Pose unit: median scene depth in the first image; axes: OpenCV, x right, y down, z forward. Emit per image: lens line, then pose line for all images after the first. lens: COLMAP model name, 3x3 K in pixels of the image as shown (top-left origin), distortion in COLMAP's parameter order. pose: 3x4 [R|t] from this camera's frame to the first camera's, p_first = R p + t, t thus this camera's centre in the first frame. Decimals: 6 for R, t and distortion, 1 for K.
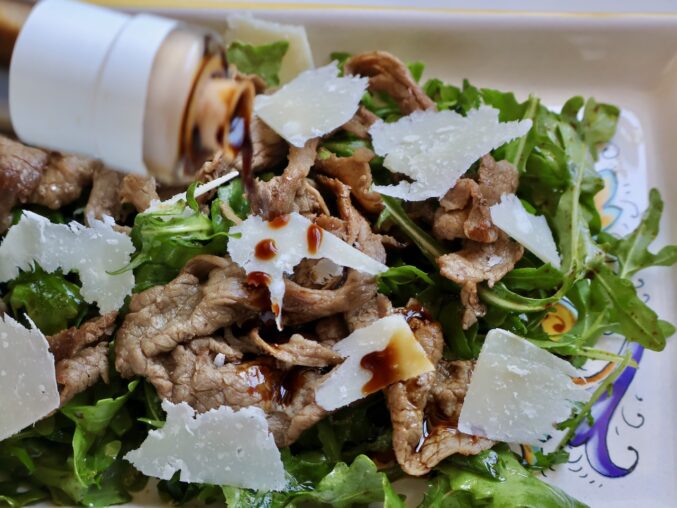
lens RADIAL K [[1025.1, 0, 338.5], [0, 1025.1, 254.0], [0, 0, 1]] dist [0.001961, 0.045619]
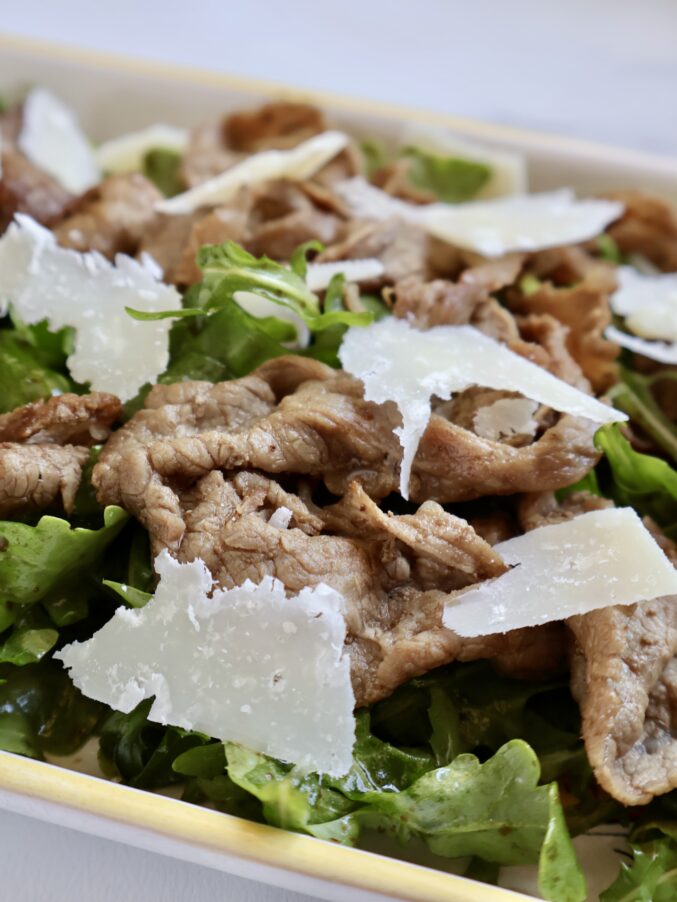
lens RADIAL K [[1365.8, 0, 338.5], [0, 1365.8, 451.0], [0, 0, 1]] dist [0.001961, 0.045619]
pose [[0.972197, 0.206085, -0.111186, -0.015144], [-0.231153, 0.920519, -0.314981, 0.289674], [0.037436, 0.331925, 0.942563, 0.322452]]
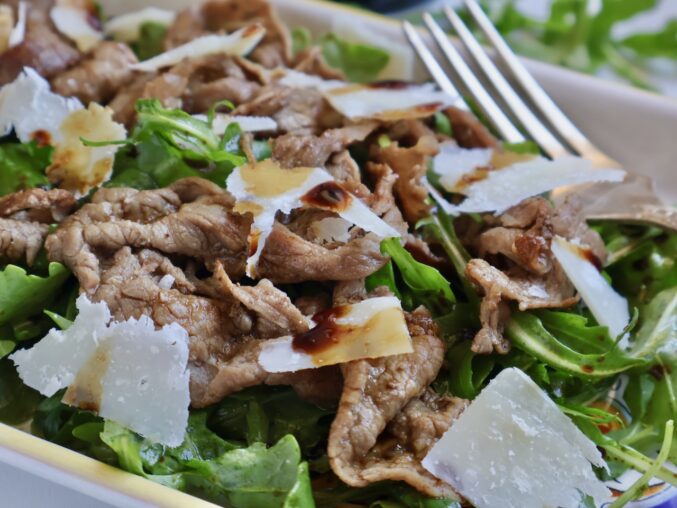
lens RADIAL K [[1289.9, 0, 338.5], [0, 1289.9, 254.0], [0, 0, 1]] dist [0.014355, 0.058714]
pose [[0.938135, 0.286456, -0.194542, 0.202853], [-0.336362, 0.887311, -0.315498, 0.360218], [0.082243, 0.361416, 0.928770, 0.063159]]
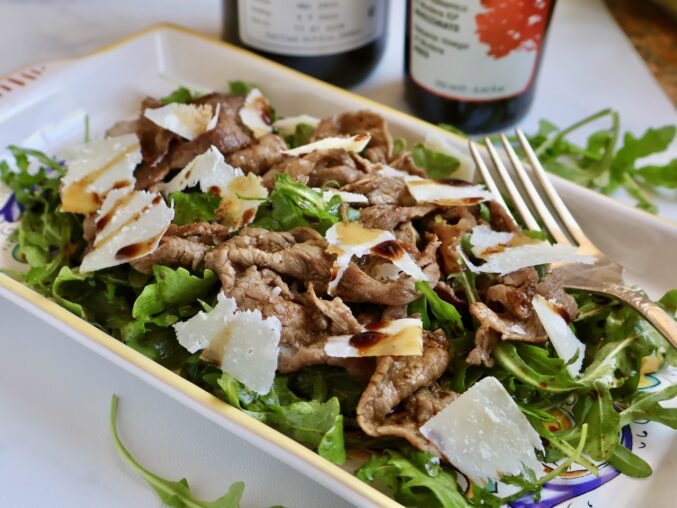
lens RADIAL K [[1025.1, 0, 338.5], [0, 1025.1, 254.0], [0, 0, 1]] dist [0.001961, 0.045619]
pose [[0.854238, 0.385701, -0.348586, 0.369194], [-0.490827, 0.819357, -0.296215, 0.401384], [0.171366, 0.424133, 0.889238, -0.117240]]
